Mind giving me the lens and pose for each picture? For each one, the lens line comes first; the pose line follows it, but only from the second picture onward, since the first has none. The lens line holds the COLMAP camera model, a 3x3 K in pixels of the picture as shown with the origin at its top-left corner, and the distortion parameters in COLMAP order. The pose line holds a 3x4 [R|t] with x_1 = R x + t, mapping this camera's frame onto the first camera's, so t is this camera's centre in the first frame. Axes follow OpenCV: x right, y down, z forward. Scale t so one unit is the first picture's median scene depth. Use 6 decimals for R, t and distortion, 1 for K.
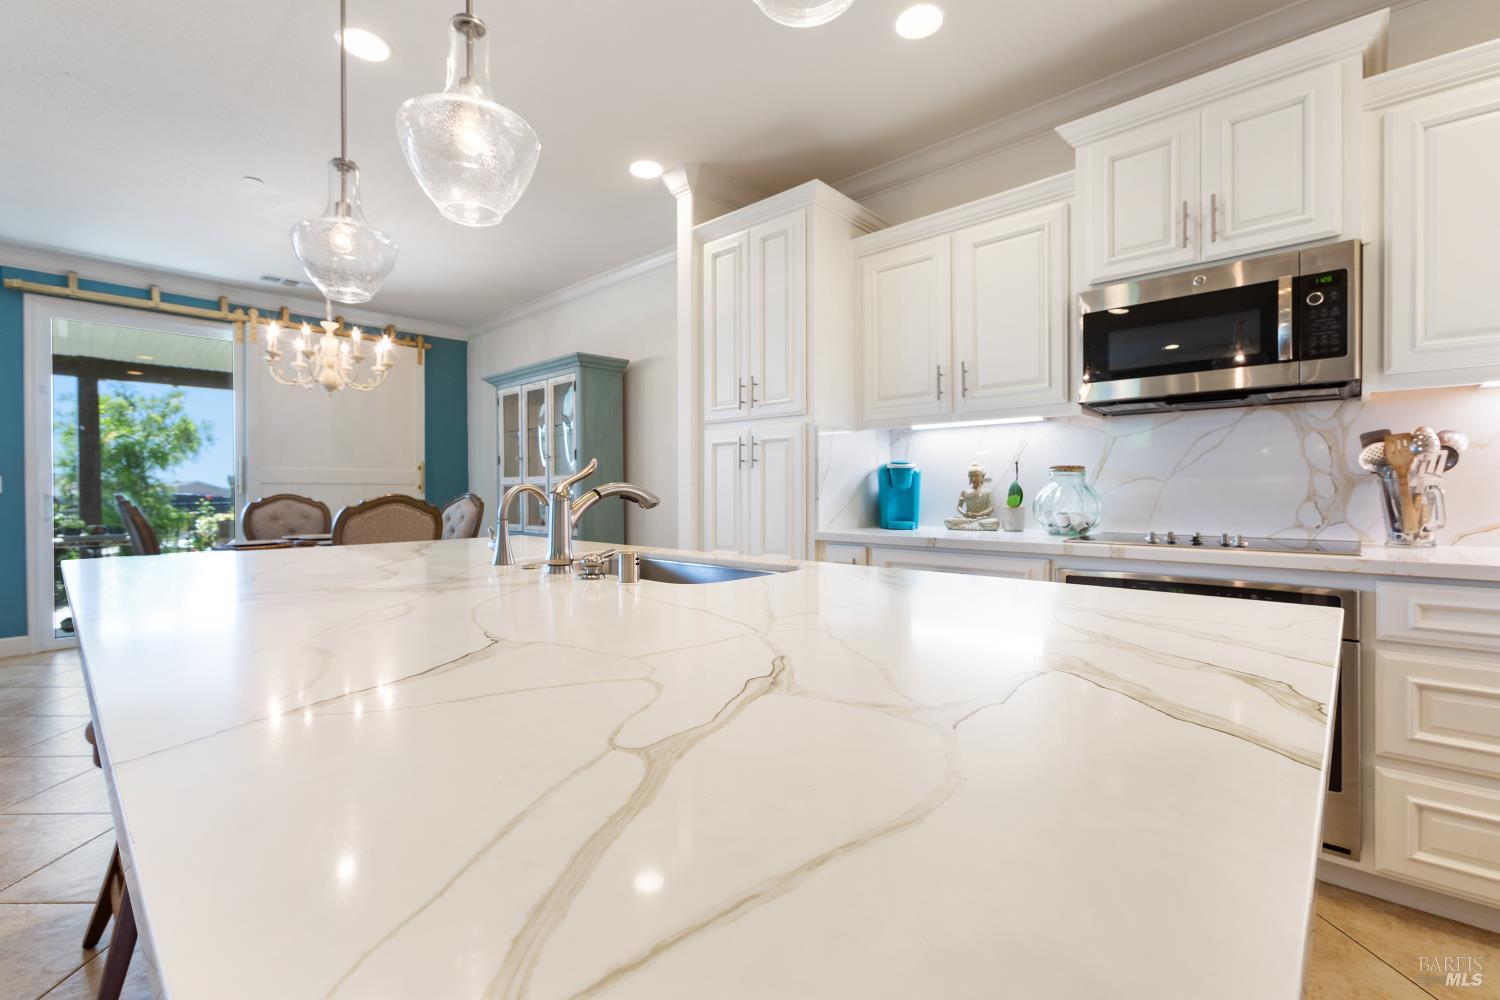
lens RADIAL K [[658.9, 0, 742.5], [0, 658.9, 497.9], [0, 0, 1]] dist [-0.022725, 0.012103]
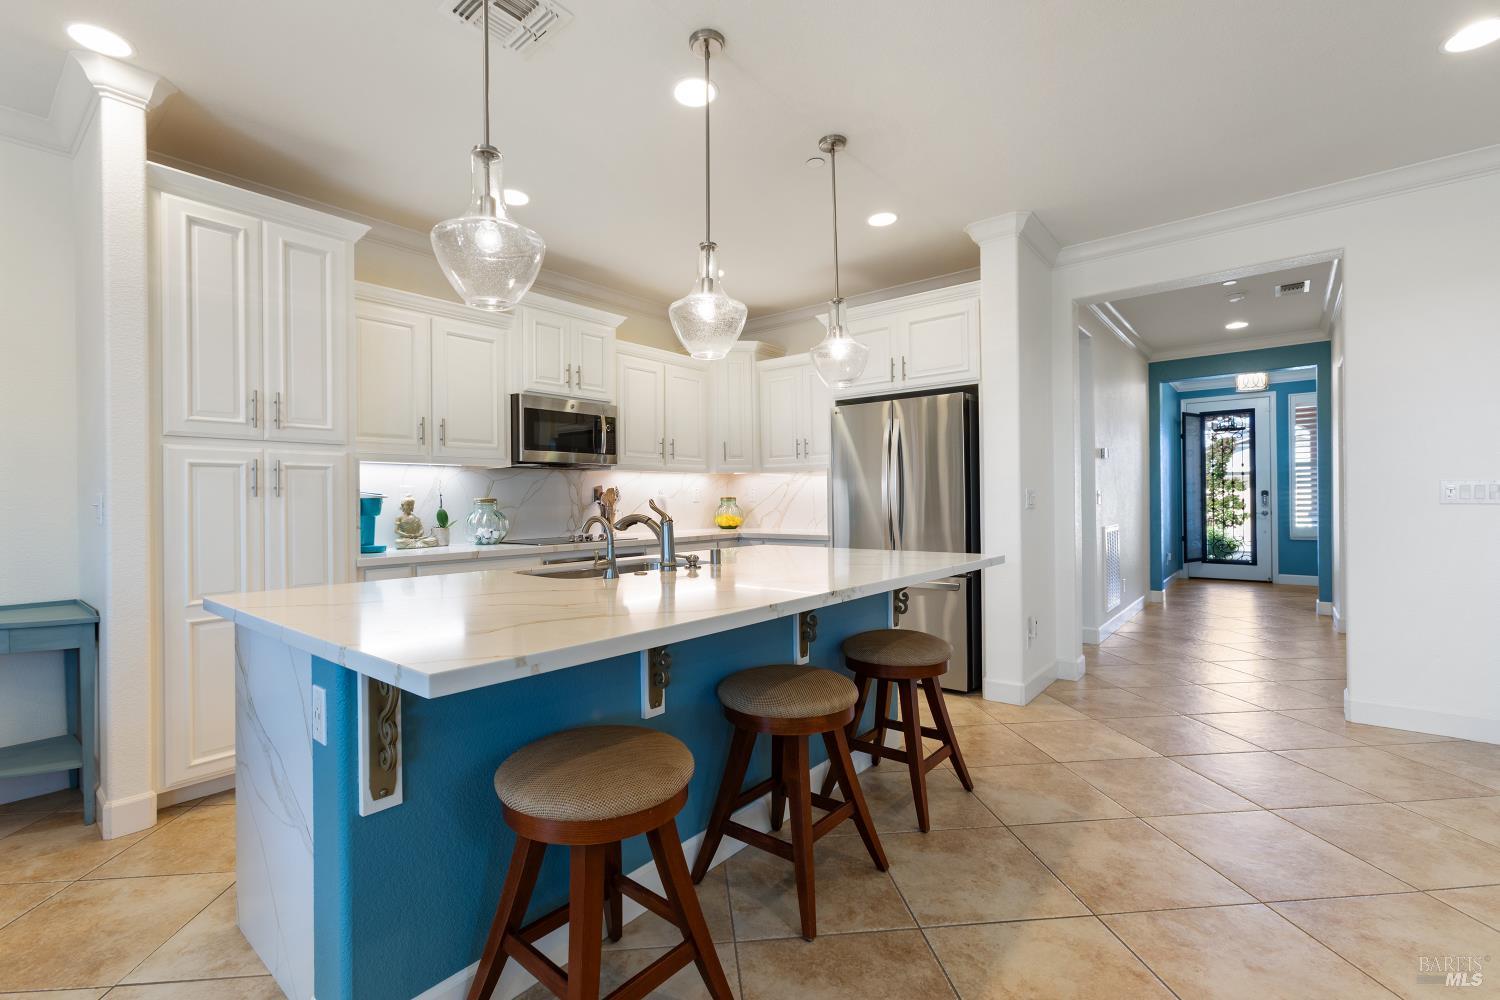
lens RADIAL K [[658.9, 0, 742.5], [0, 658.9, 497.9], [0, 0, 1]] dist [-0.022725, 0.012103]
pose [[-0.062303, 0.006822, 0.998034, -0.894479], [0.020991, 0.999764, -0.005524, -0.025163], [-0.997837, 0.020605, -0.062431, 0.430103]]
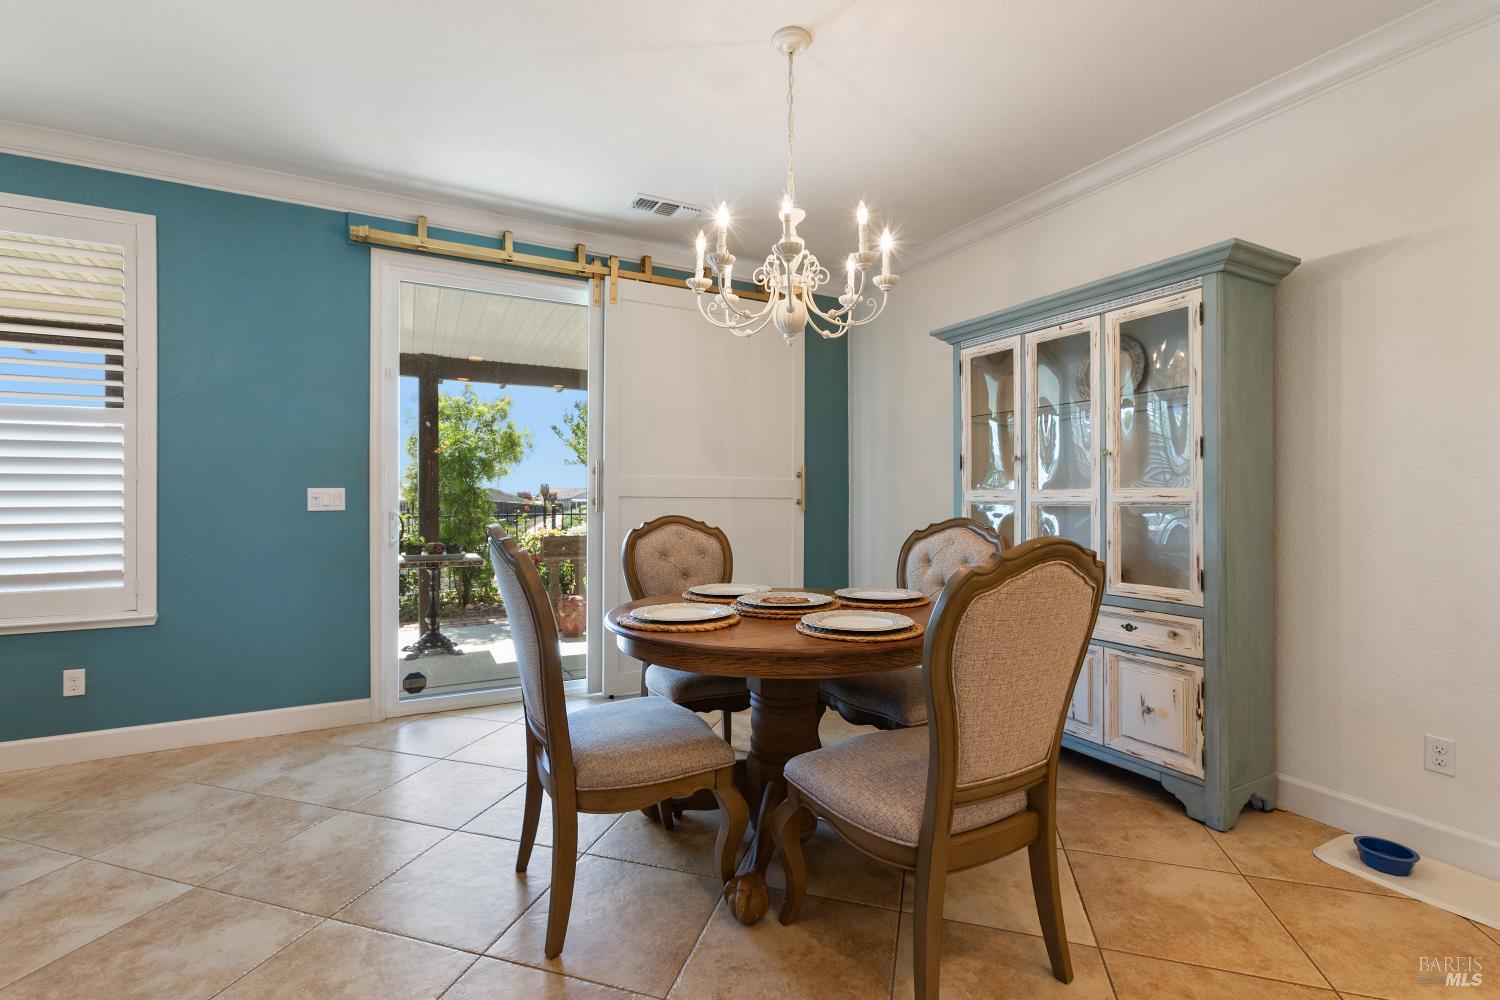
lens RADIAL K [[658.9, 0, 742.5], [0, 658.9, 497.9], [0, 0, 1]] dist [-0.022725, 0.012103]
pose [[0.946235, 0.005826, -0.323427, -0.630907], [-0.009219, 0.999917, -0.008958, -0.027924], [0.323348, 0.011458, 0.946211, 0.597175]]
